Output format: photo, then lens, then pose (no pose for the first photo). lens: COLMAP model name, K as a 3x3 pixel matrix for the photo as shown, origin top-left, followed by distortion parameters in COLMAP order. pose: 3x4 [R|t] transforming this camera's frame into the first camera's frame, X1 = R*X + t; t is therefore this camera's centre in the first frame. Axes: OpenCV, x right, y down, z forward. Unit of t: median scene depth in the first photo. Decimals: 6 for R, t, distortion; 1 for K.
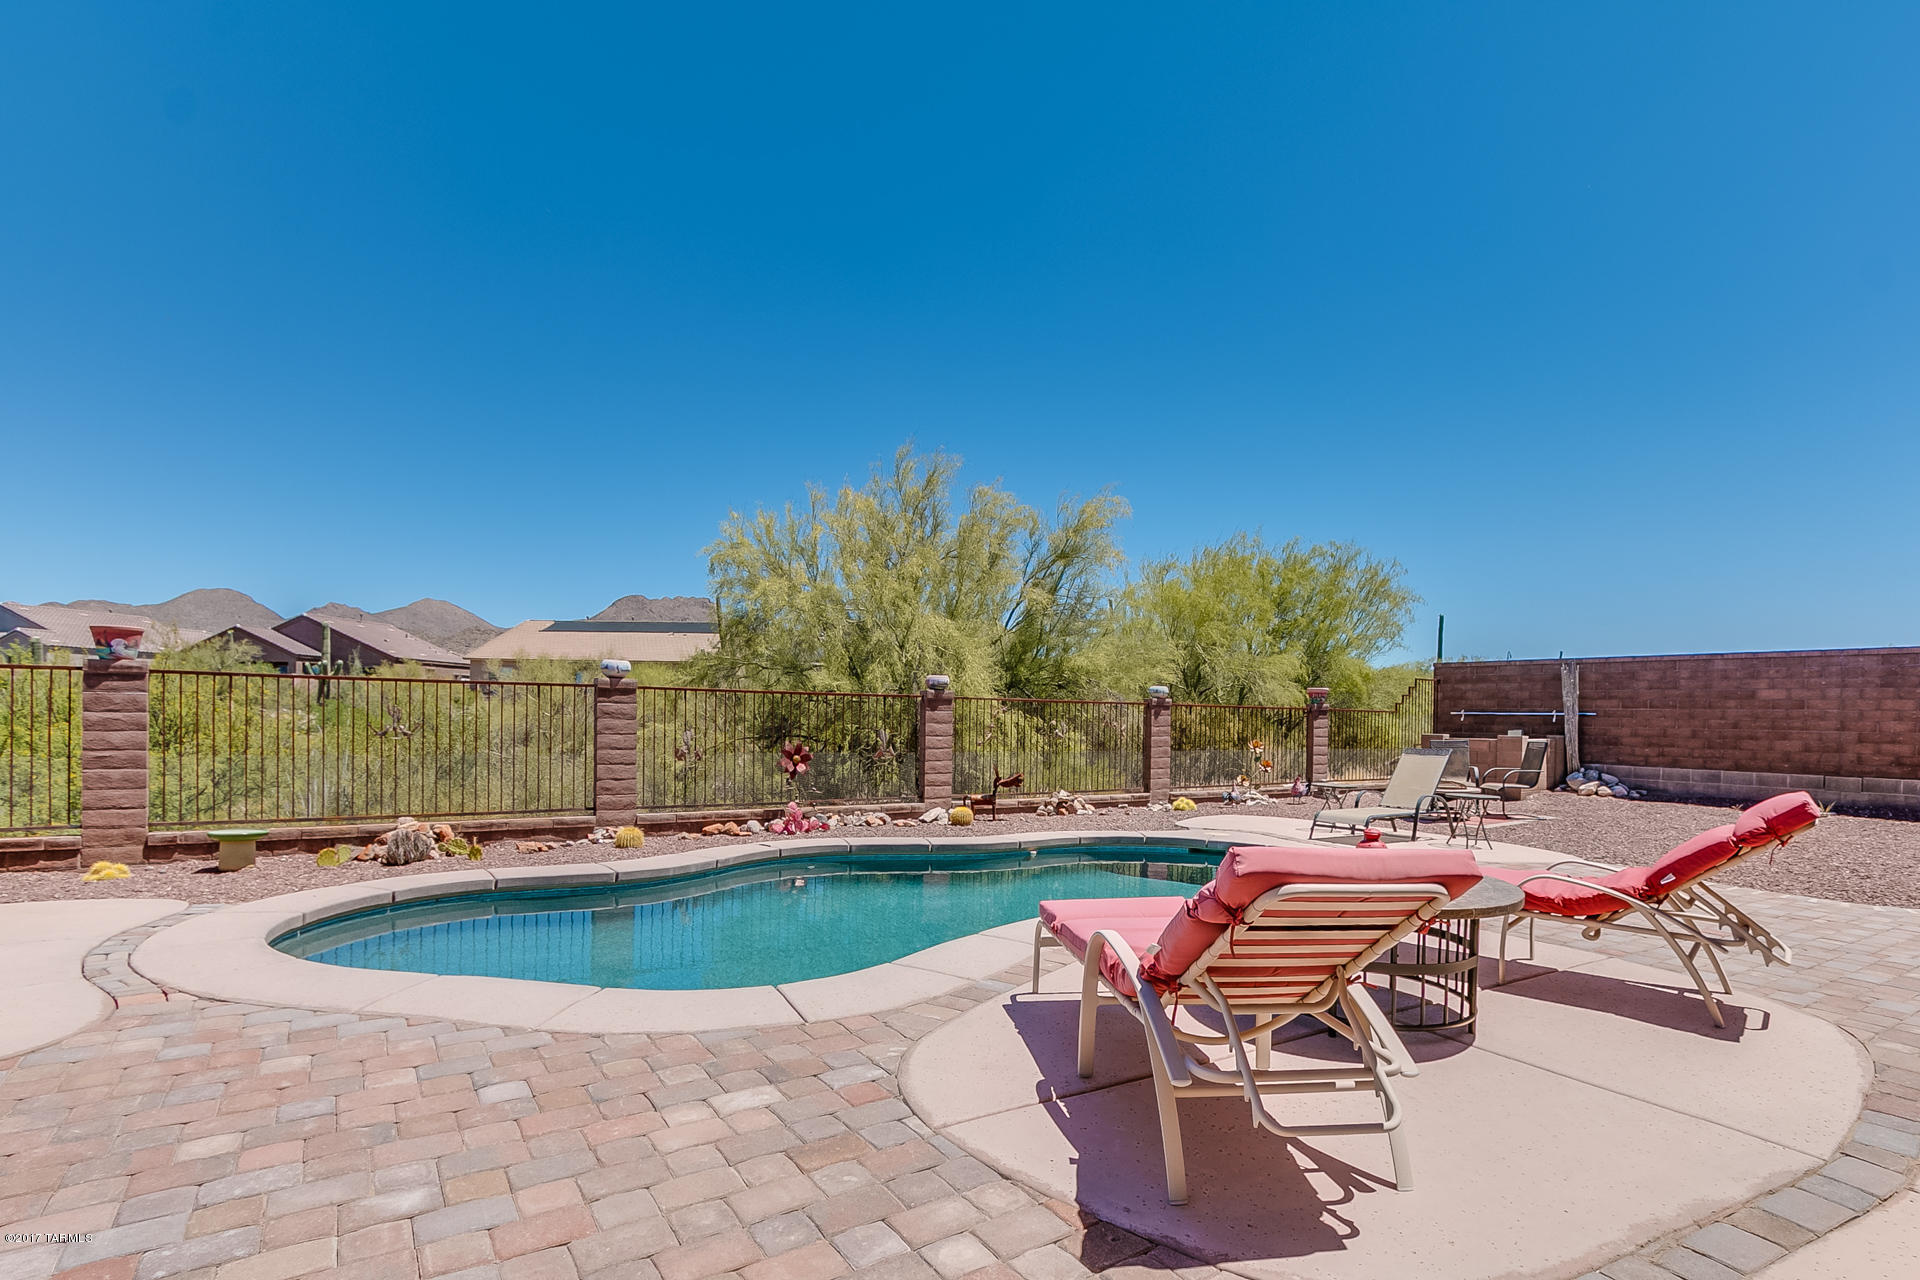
lens RADIAL K [[947.5, 0, 960.9], [0, 947.5, 729.5], [0, 0, 1]] dist [-0.026700, 0.004386]
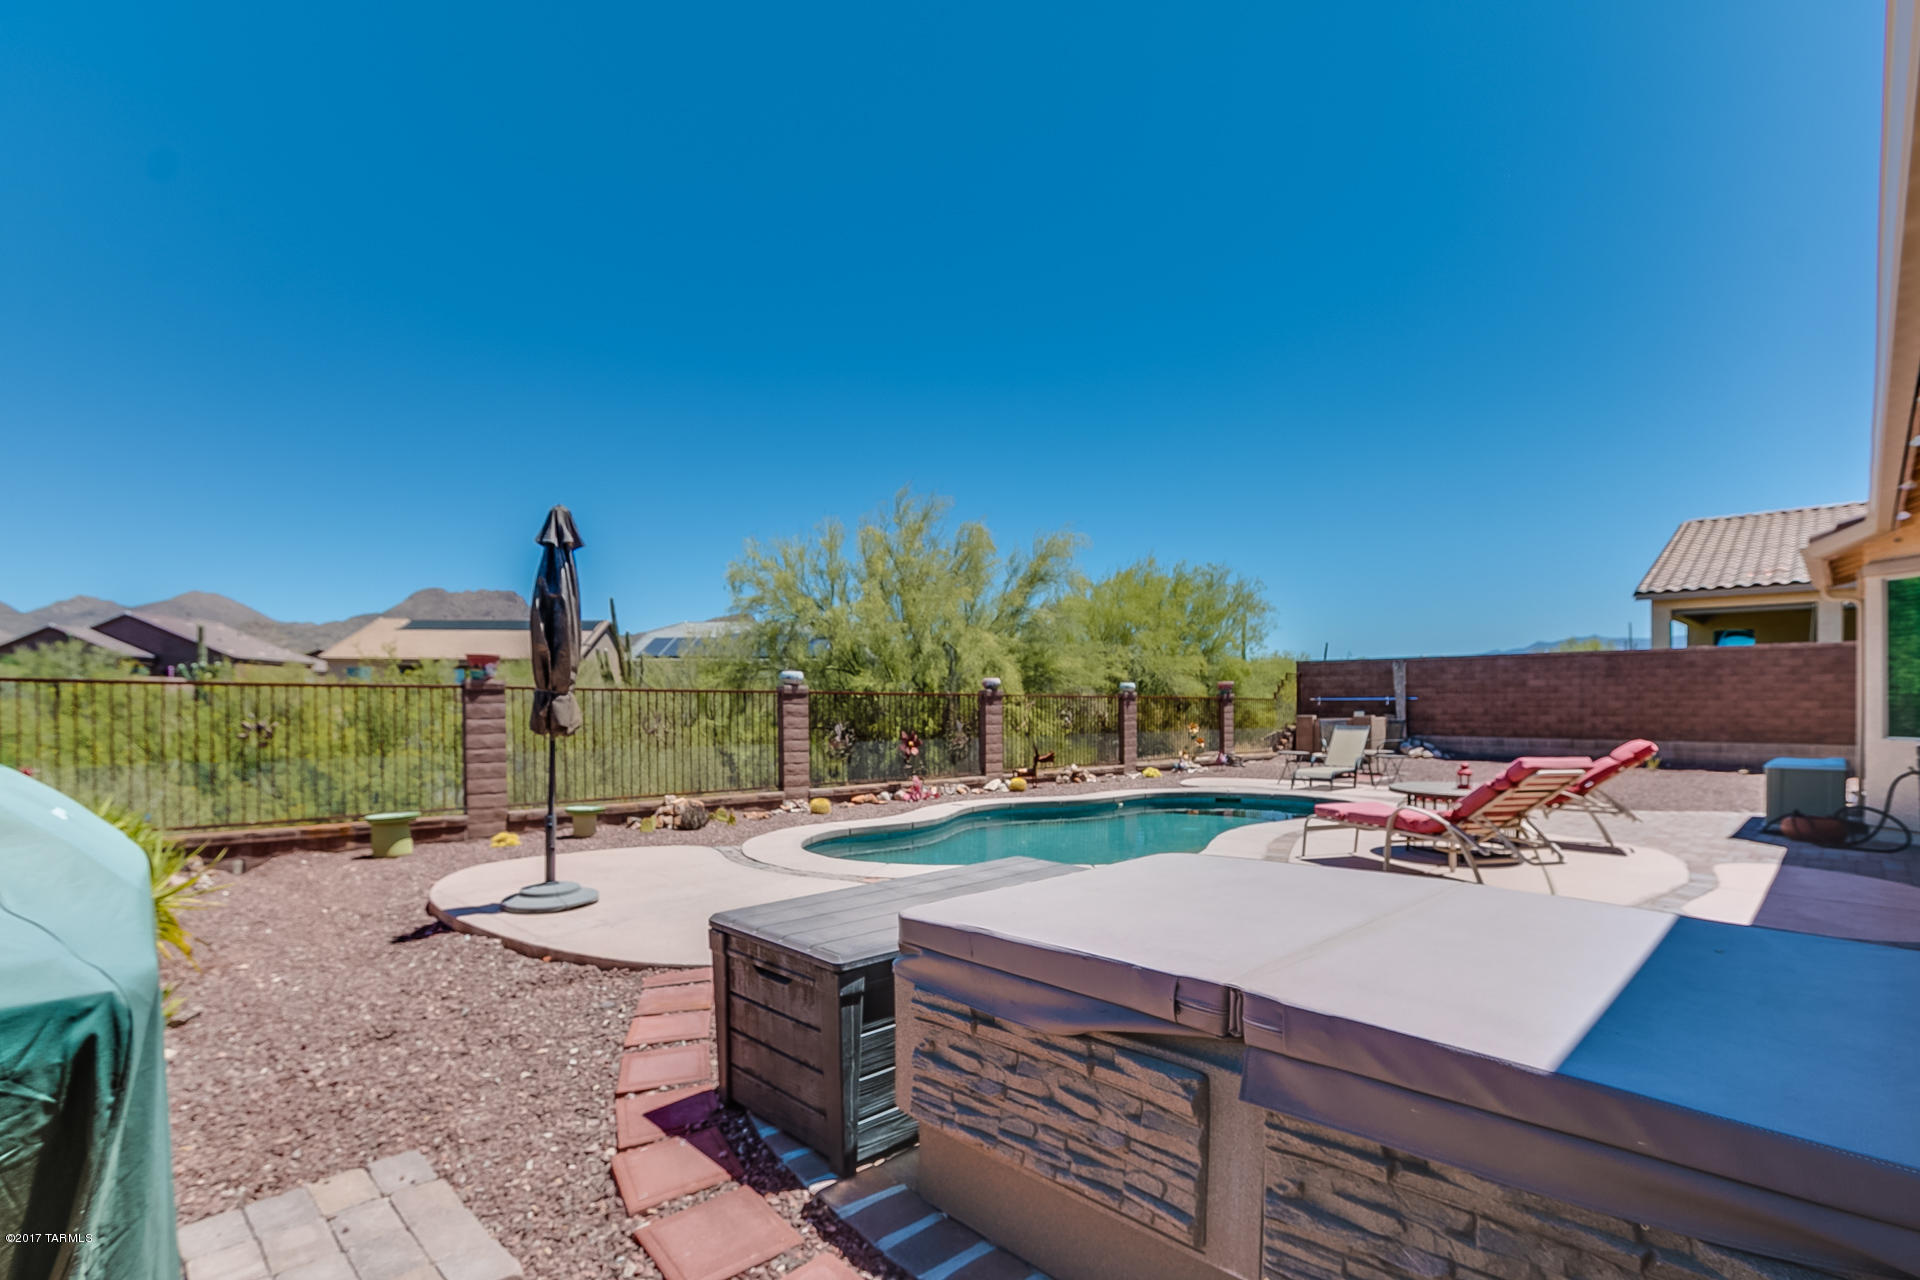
lens RADIAL K [[894.6, 0, 957.1], [0, 894.6, 718.4], [0, 0, 1]] dist [-0.025573, 0.005570]
pose [[0.983060, -0.020622, 0.182122, -0.254374], [0.020647, 0.999785, 0.001759, -0.004304], [-0.182119, 0.002032, 0.983274, -0.173207]]
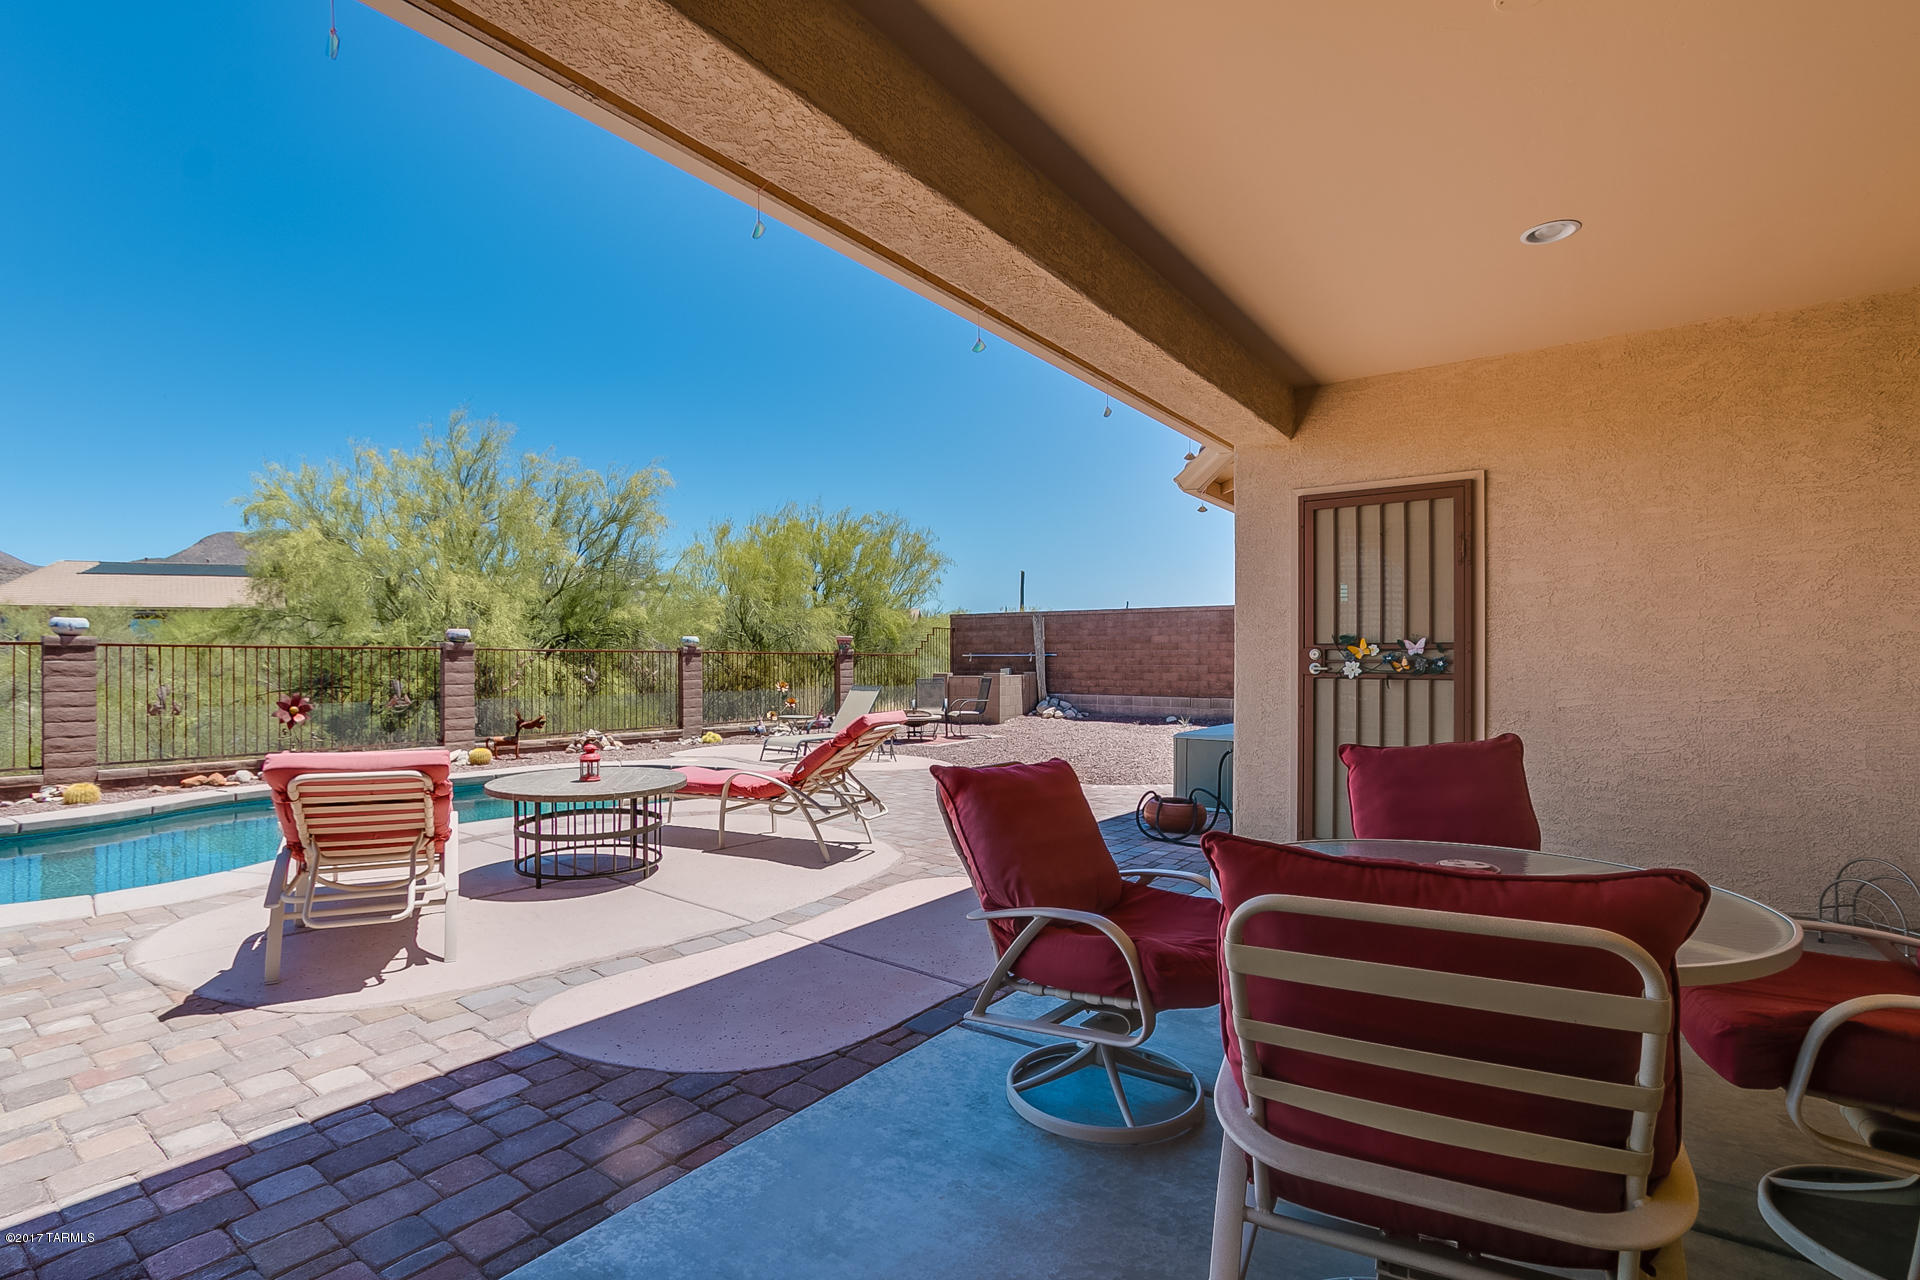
lens RADIAL K [[894.6, 0, 942.6], [0, 894.6, 652.8], [0, 0, 1]] dist [-0.025573, 0.005570]
pose [[0.940549, -0.012560, 0.339426, 0.130973], [0.019701, 0.999651, -0.017600, -0.000934], [-0.339086, 0.023240, 0.940468, -0.130820]]
